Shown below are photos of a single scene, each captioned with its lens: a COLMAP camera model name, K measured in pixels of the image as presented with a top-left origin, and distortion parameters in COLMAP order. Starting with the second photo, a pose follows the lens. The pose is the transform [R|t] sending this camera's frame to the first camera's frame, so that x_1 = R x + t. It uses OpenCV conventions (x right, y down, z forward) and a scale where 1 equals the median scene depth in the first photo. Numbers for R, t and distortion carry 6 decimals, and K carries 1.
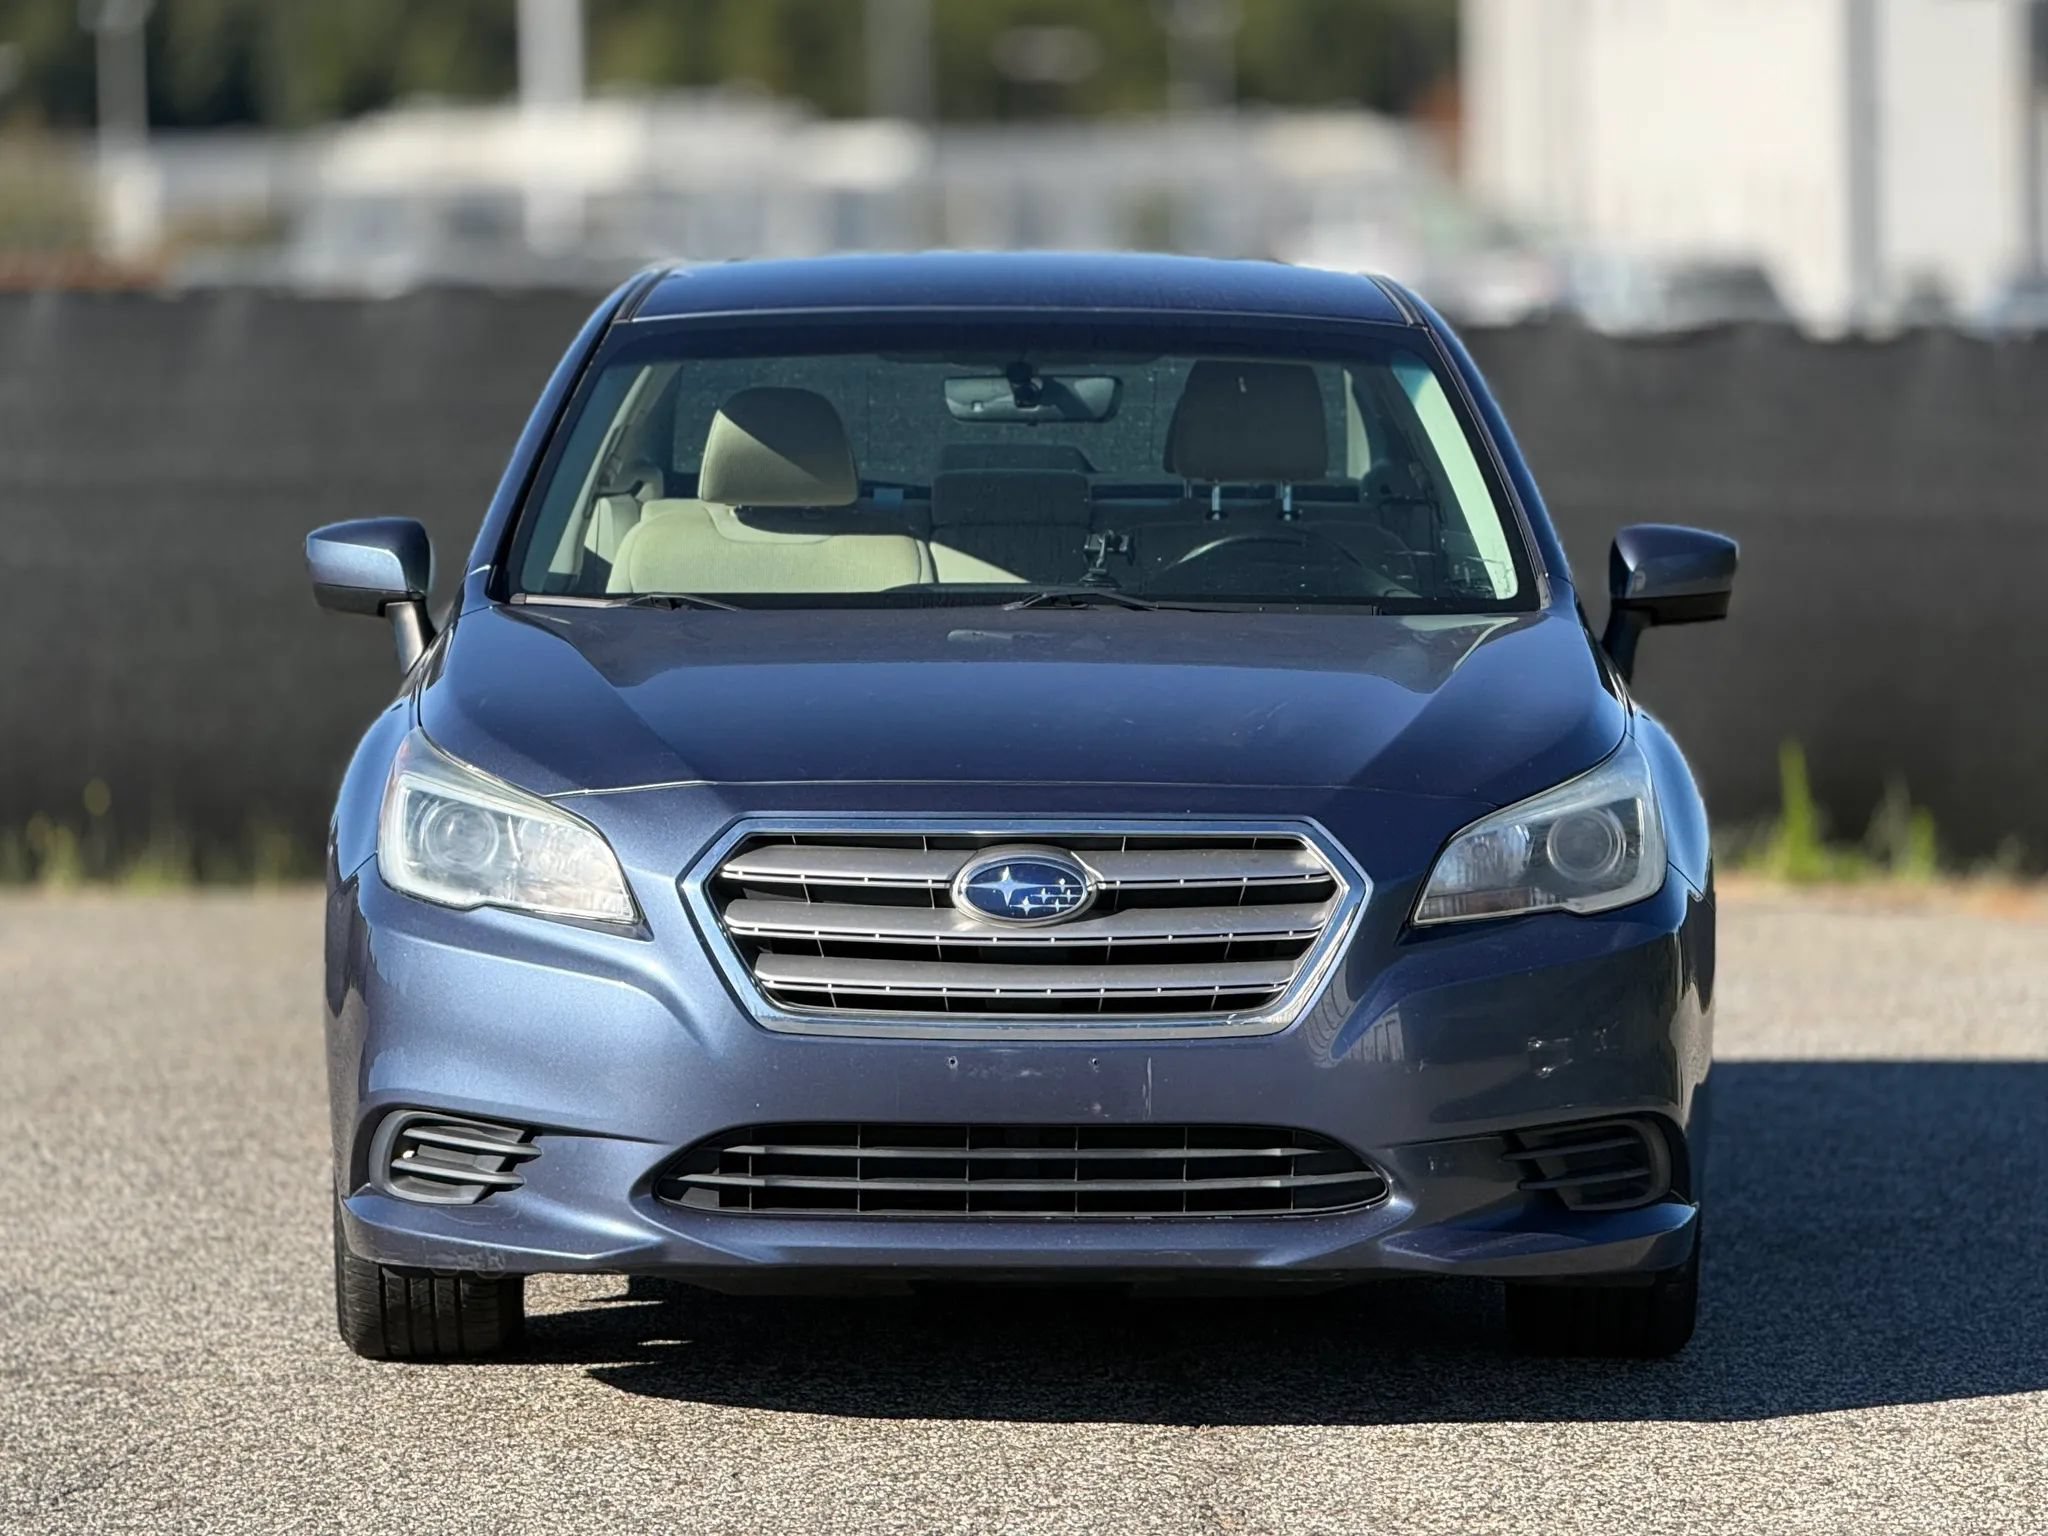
lens RADIAL K [[8142.2, 0, 1023.9], [0, 8142.2, 766.1], [0, 0, 1]] dist [0.630355, 0.000000]
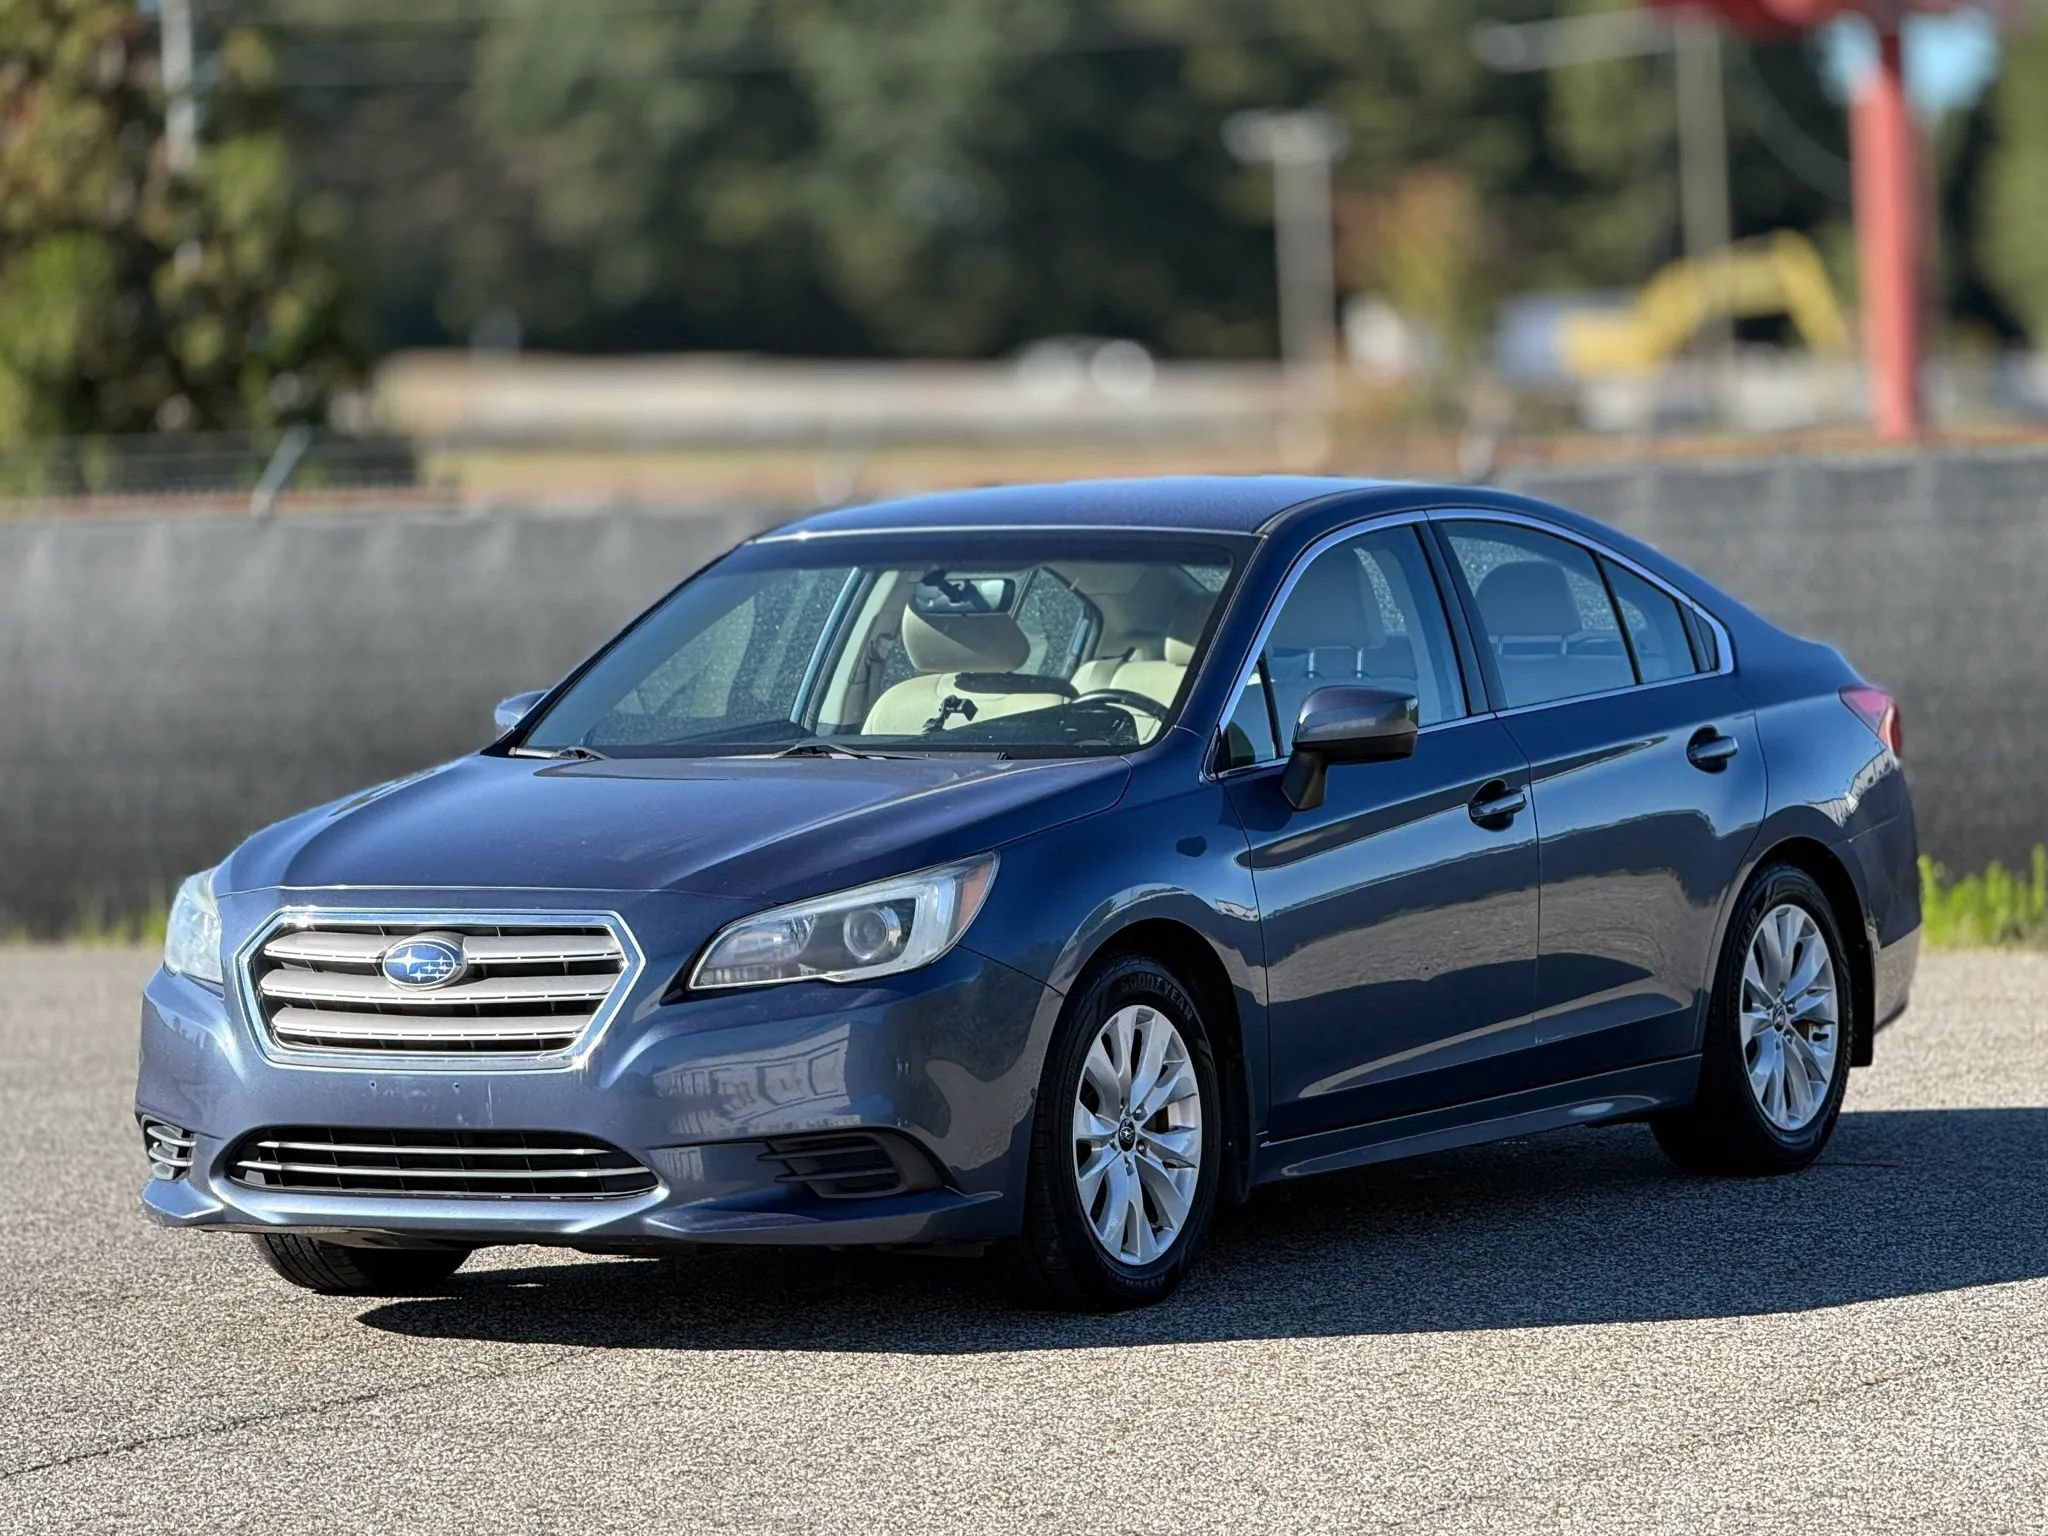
lens RADIAL K [[8142.2, 0, 1017.1], [0, 8142.2, 759.1], [0, 0, 1]] dist [0.630355, 0.000000]
pose [[0.839022, -0.008888, -0.544024, 0.857551], [0.004237, 0.999943, -0.009802, -0.006012], [0.544080, 0.005920, 0.839012, -0.136997]]
